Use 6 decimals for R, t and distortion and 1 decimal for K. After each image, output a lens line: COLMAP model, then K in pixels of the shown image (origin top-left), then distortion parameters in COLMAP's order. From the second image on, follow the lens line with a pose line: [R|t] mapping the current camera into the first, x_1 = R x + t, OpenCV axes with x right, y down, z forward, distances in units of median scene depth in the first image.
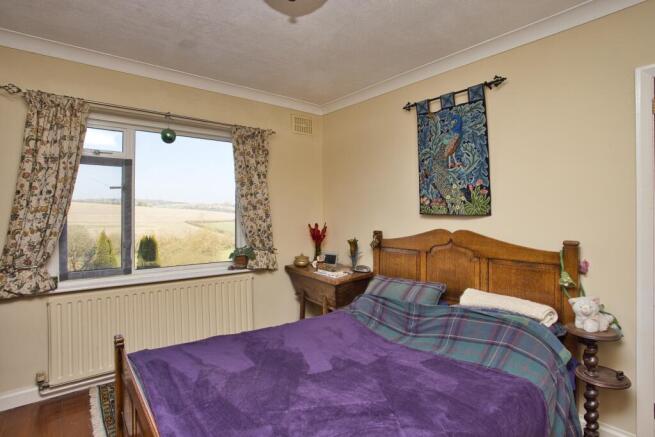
lens RADIAL K [[323.3, 0, 327.5], [0, 323.3, 218.5], [0, 0, 1]] dist [-0.045308, 0.000324]
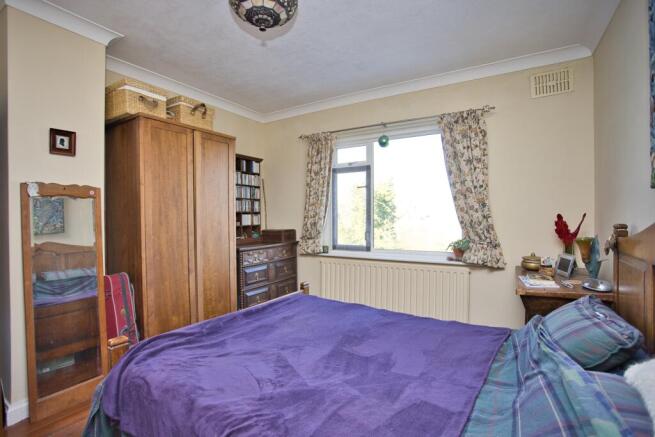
lens RADIAL K [[322.0, 0, 327.5], [0, 322.0, 218.5], [0, 0, 1]] dist [-0.078305, 0.000062]
pose [[0.338495, 0.011295, -0.940900, 0.588323], [-0.001424, 0.999933, 0.011492, 0.023330], [0.940967, -0.002551, 0.338488, 0.378493]]
